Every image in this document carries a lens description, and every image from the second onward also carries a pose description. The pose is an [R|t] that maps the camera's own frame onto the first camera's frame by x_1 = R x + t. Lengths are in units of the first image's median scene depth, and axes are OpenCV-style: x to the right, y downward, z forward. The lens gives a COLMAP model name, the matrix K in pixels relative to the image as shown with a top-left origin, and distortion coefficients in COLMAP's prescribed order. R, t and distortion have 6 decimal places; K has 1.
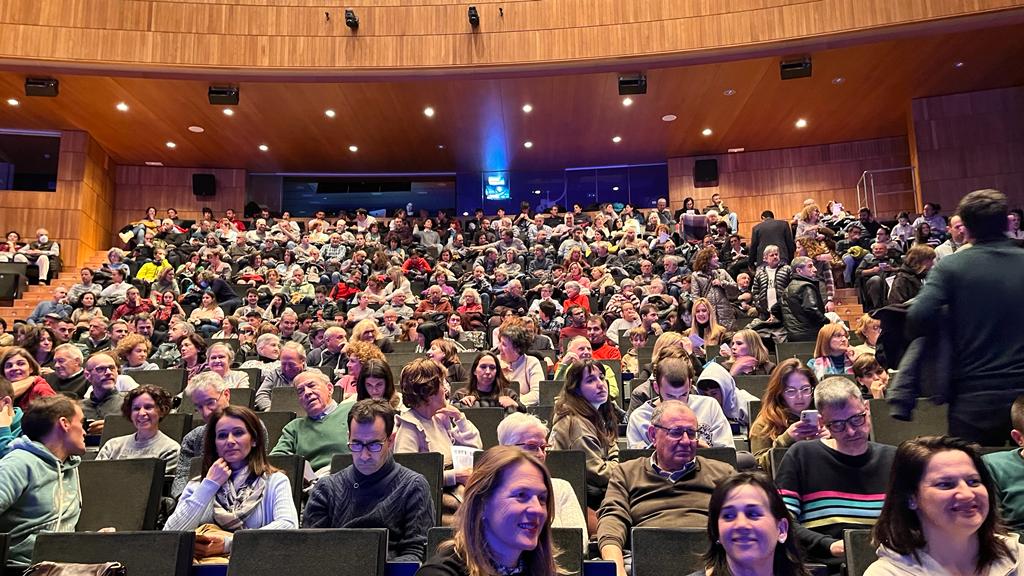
lens RADIAL K [[768.9, 0, 515.7], [0, 768.9, 295.9], [0, 0, 1]] dist [0.073422, -0.094940]
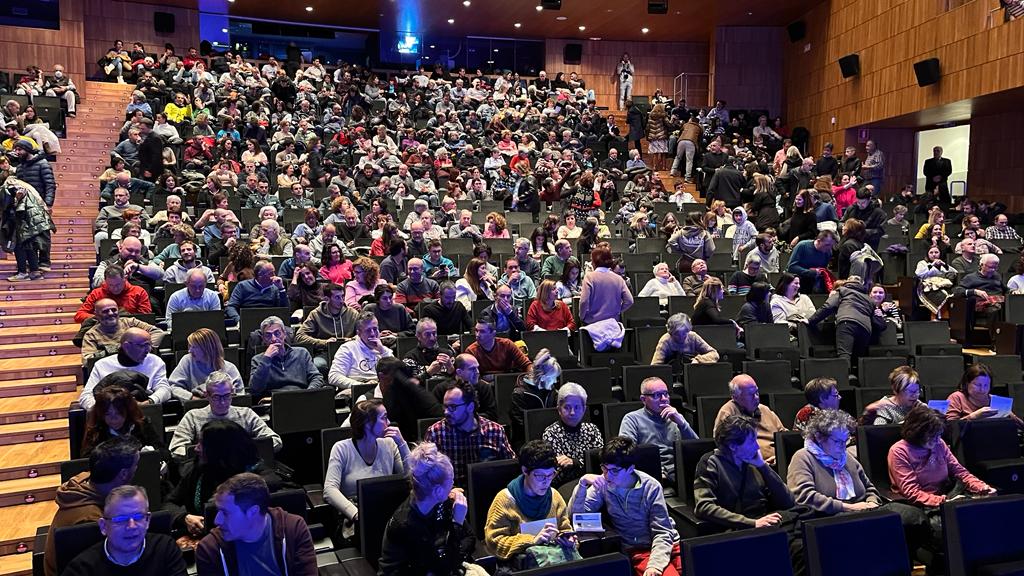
lens RADIAL K [[762.6, 0, 527.4], [0, 762.6, 293.4], [0, 0, 1]] dist [0.074889, -0.099300]
pose [[0.945151, -0.009094, 0.326507, -0.320990], [-0.075852, 0.966174, 0.246484, -0.093535], [-0.317704, -0.257731, 0.912490, -0.363435]]
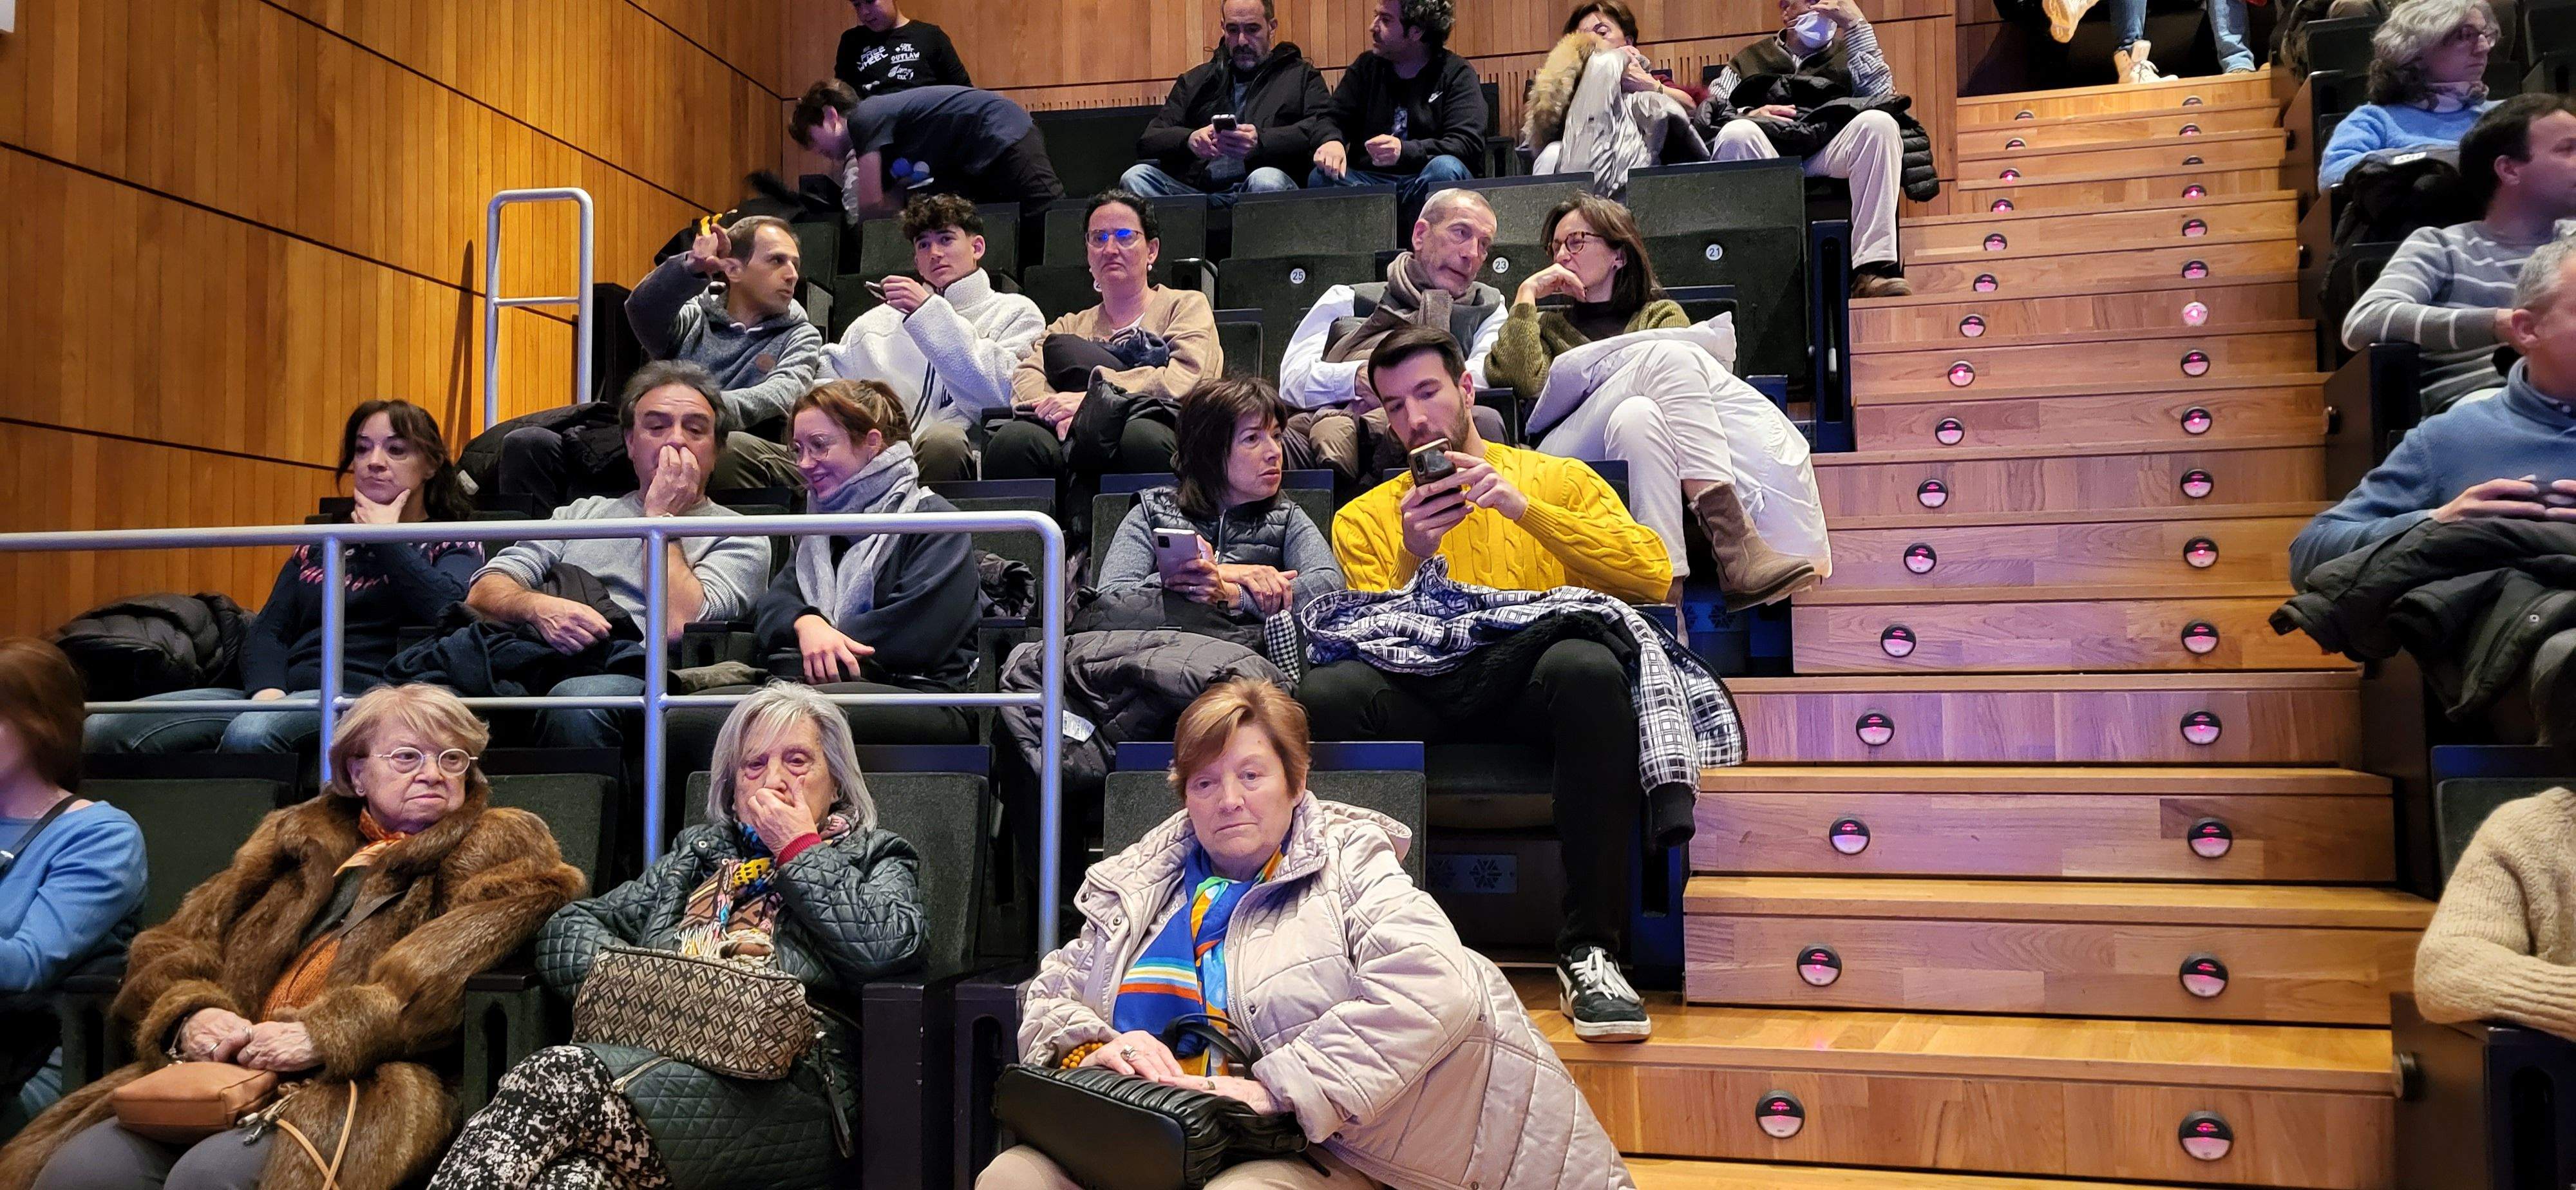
lens RADIAL K [[1937.2, 0, 1316.8], [0, 1937.2, 588.8], [0, 0, 1]] dist [0.033200, -0.003983]
pose [[0.916134, -0.015807, -0.400560, -0.529478], [0.065931, 0.991557, 0.111664, -0.006448], [0.395413, -0.128708, 0.909441, 0.555932]]
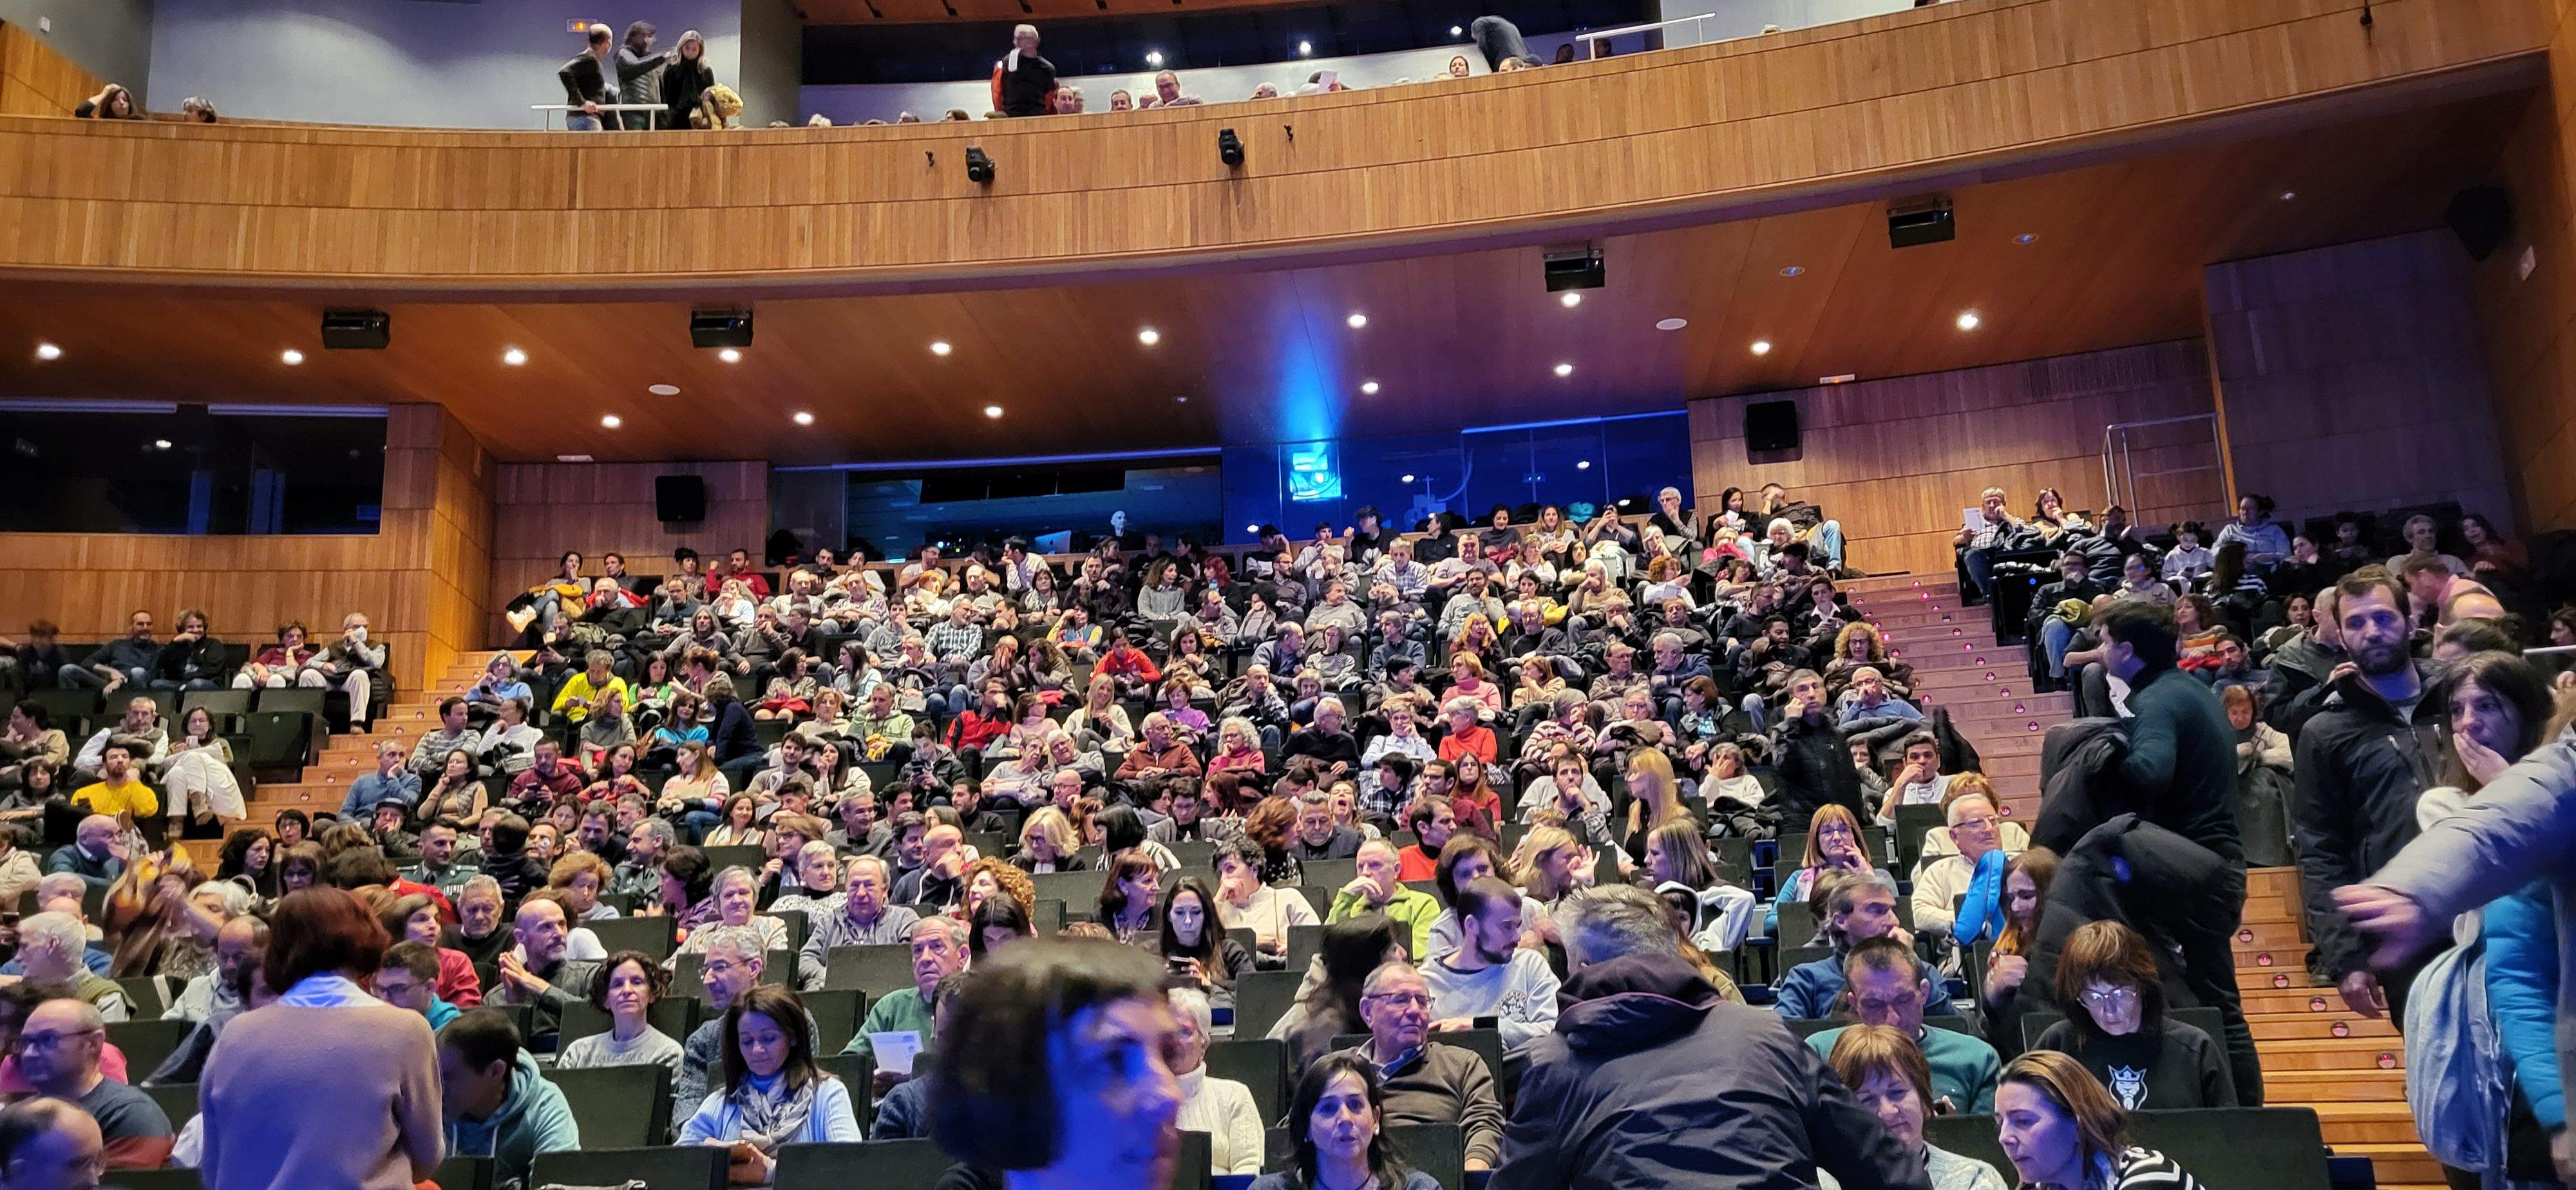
lens RADIAL K [[1937.2, 0, 1316.8], [0, 1937.2, 588.8], [0, 0, 1]] dist [0.033200, -0.003983]
pose [[0.997753, -0.033779, -0.057860, 0.051796], [0.030954, 0.998316, -0.049053, -0.024261], [0.059419, 0.047151, 0.997119, -0.158049]]
